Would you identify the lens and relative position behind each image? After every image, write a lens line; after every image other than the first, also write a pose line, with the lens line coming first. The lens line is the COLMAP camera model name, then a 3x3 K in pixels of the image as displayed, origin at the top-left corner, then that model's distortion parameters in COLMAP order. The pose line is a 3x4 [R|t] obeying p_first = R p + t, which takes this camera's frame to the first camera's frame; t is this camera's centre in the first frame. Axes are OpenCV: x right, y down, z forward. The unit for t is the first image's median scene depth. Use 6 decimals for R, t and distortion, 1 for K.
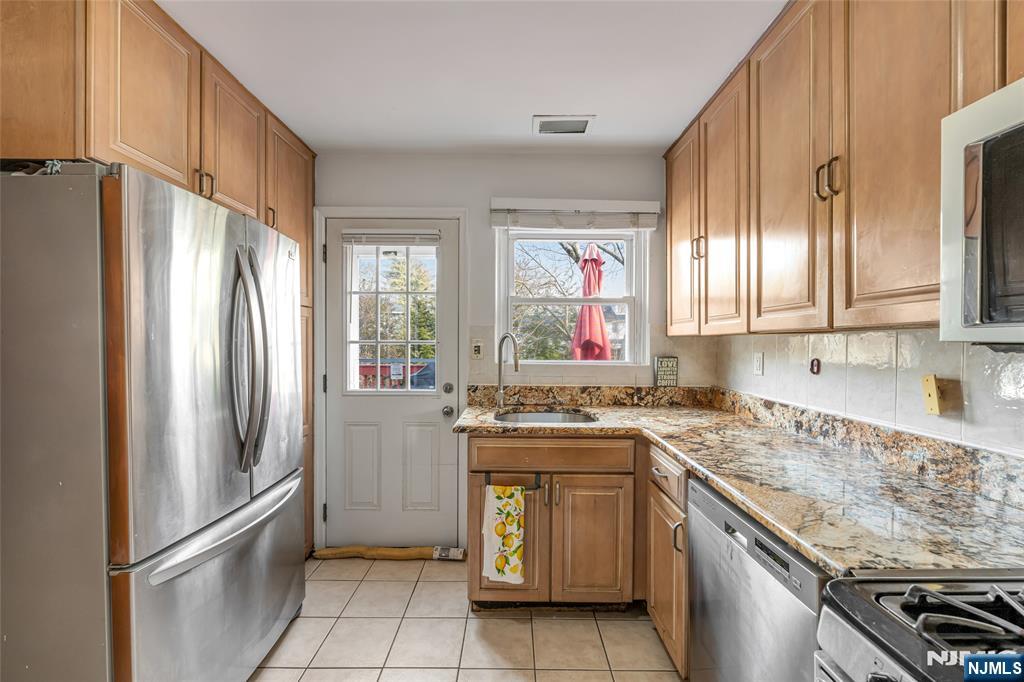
lens RADIAL K [[419.1, 0, 512.0], [0, 419.1, 341.0], [0, 0, 1]] dist [-0.000328, 0.000032]
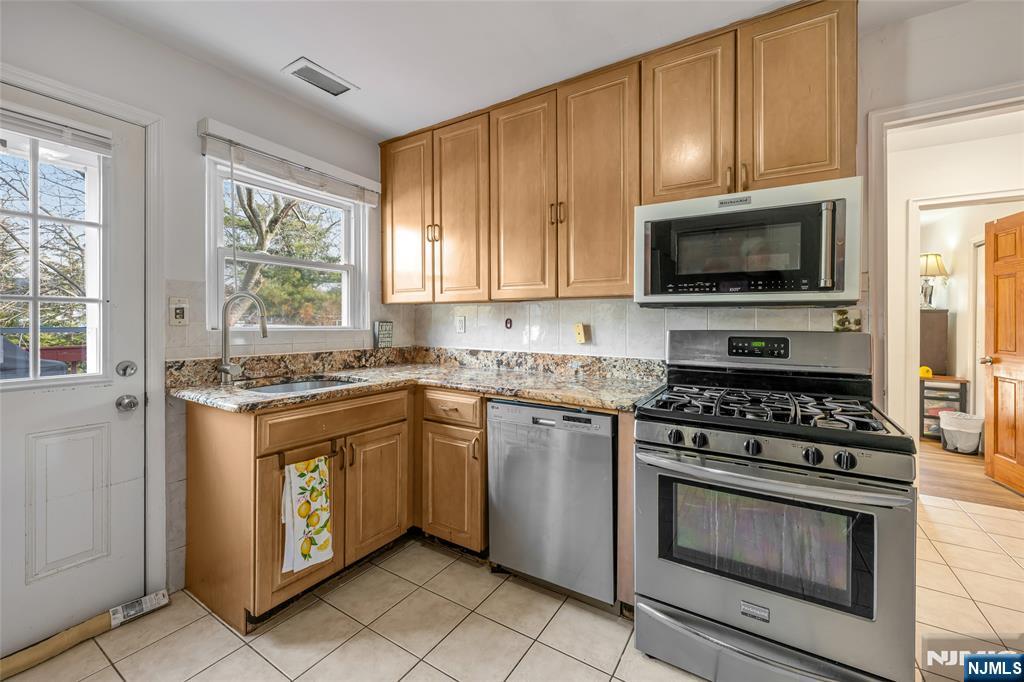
lens RADIAL K [[415.5, 0, 512.7], [0, 415.5, 313.4], [0, 0, 1]] dist [0.001877, -0.000031]
pose [[0.530237, 0.014415, 0.847727, -0.532748], [-0.003267, 0.999883, -0.014959, 0.041526], [-0.847843, 0.005162, 0.530222, 0.148096]]
